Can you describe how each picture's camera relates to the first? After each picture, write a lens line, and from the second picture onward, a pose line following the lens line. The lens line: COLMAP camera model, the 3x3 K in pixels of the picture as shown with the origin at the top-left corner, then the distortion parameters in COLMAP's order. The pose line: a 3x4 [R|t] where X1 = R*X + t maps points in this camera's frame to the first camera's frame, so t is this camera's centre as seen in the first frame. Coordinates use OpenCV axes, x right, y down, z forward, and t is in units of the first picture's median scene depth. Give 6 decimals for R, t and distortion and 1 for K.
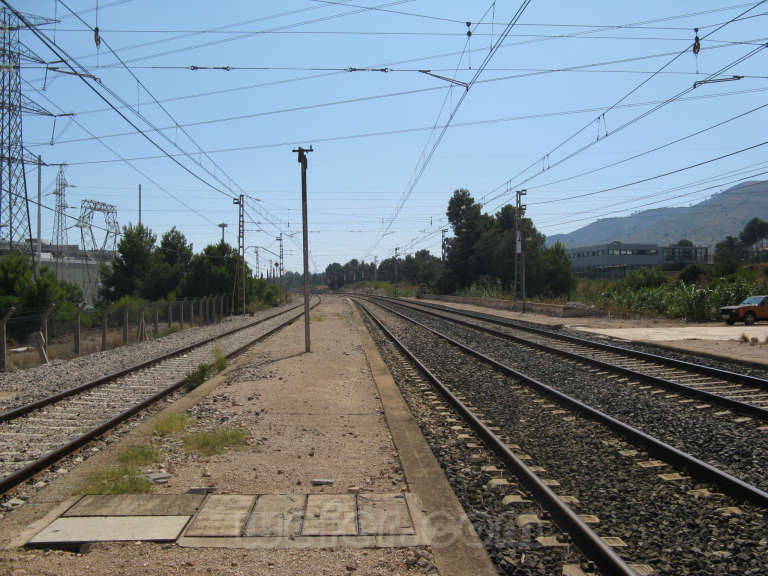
lens RADIAL K [[780.9, 0, 381.4], [0, 780.9, 291.2], [0, 0, 1]] dist [-0.124202, 0.000000]
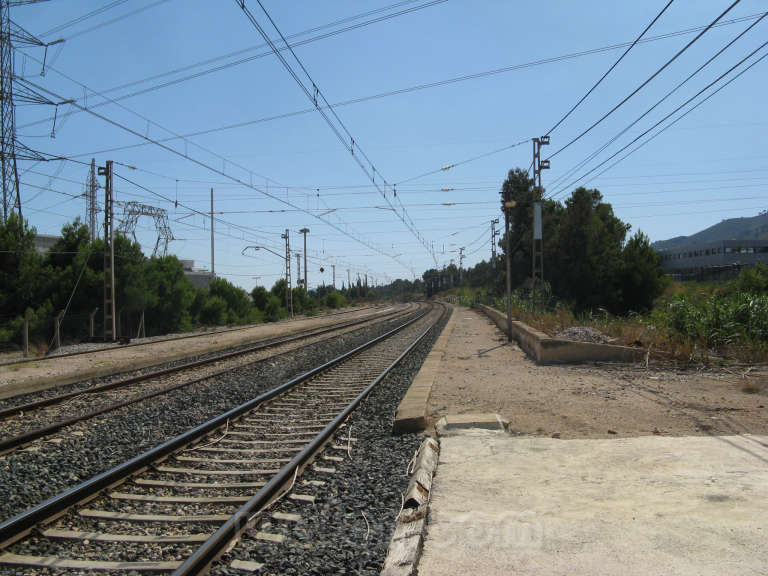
lens RADIAL K [[780.9, 0, 382.2], [0, 780.9, 288.9], [0, 0, 1]] dist [-0.124202, 0.000000]
pose [[0.988726, -0.012073, -0.149249, 0.108482], [0.010257, 0.999864, -0.012934, -0.002372], [0.149385, 0.011258, 0.988715, 0.280300]]
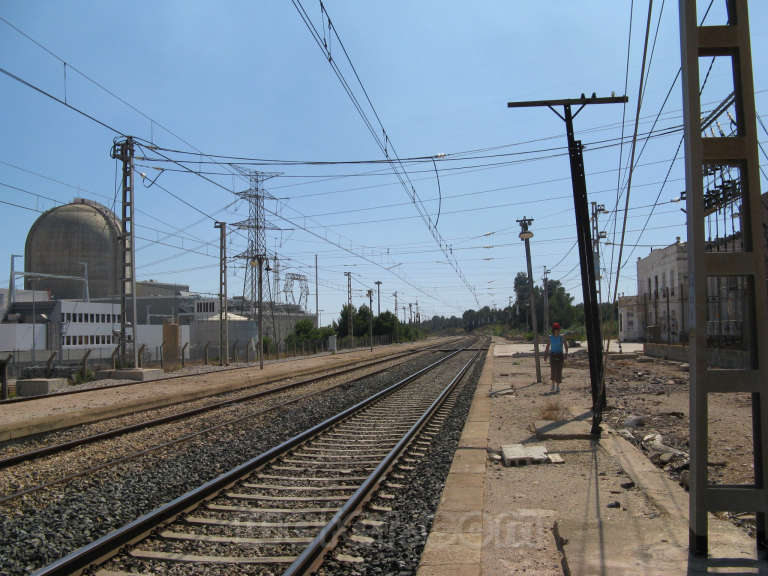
lens RADIAL K [[780.9, 0, 378.6], [0, 780.9, 287.6], [0, 0, 1]] dist [-0.124202, 0.000000]
pose [[0.981318, -0.022016, -0.191129, 0.158033], [0.010738, 0.998150, -0.059841, 0.002808], [0.192093, 0.056671, 0.979739, -0.952236]]
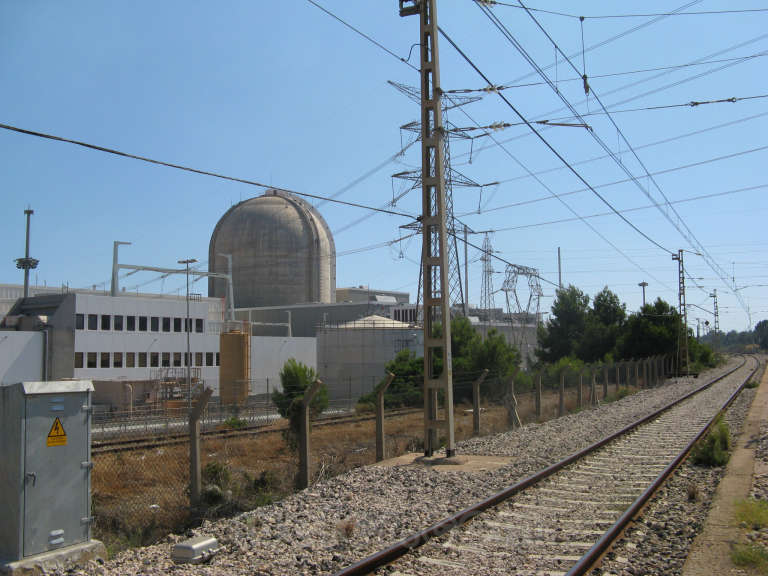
lens RADIAL K [[780.9, 0, 385.9], [0, 780.9, 283.0], [0, 0, 1]] dist [-0.124202, 0.000000]
pose [[0.867757, -0.045690, -0.494884, -0.022201], [0.001250, 0.995963, -0.089760, 0.000033], [0.496987, 0.077271, 0.864311, 0.009997]]
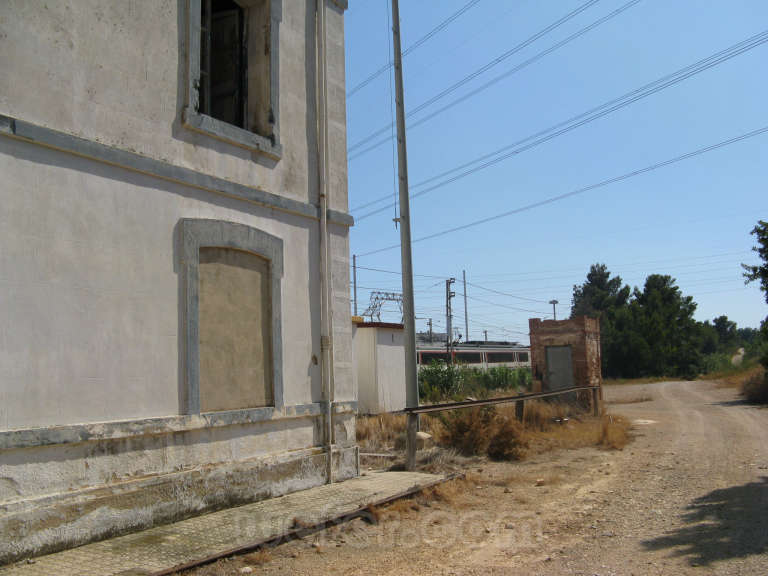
lens RADIAL K [[780.9, 0, 383.5], [0, 780.9, 287.5], [0, 0, 1]] dist [-0.124202, 0.000000]
pose [[0.853773, -0.077172, -0.514894, 0.497705], [0.026244, 0.994076, -0.105474, -0.003109], [0.519984, 0.076538, 0.850740, 0.004168]]
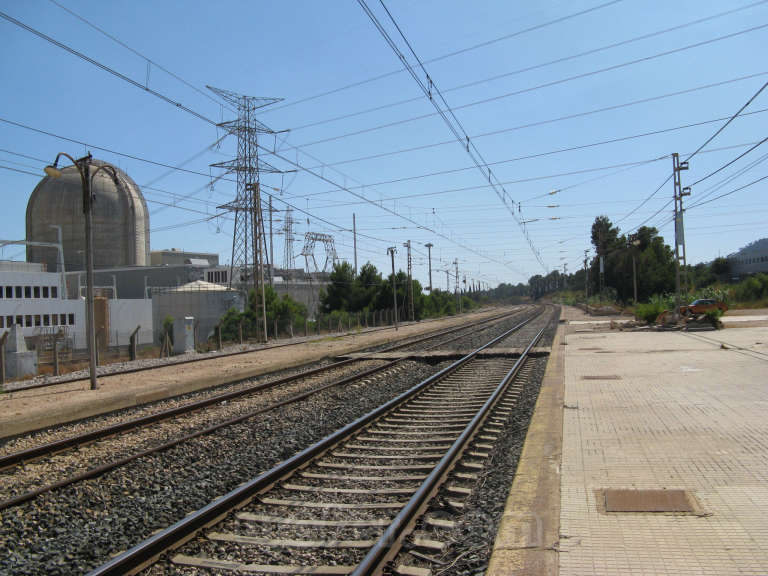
lens RADIAL K [[780.9, 0, 382.4], [0, 780.9, 286.8], [0, 0, 1]] dist [-0.124202, 0.000000]
pose [[0.961474, -0.032918, -0.272920, 0.129943], [0.027375, 0.999335, -0.024095, -0.000464], [0.273531, 0.015696, 0.961735, -0.333063]]
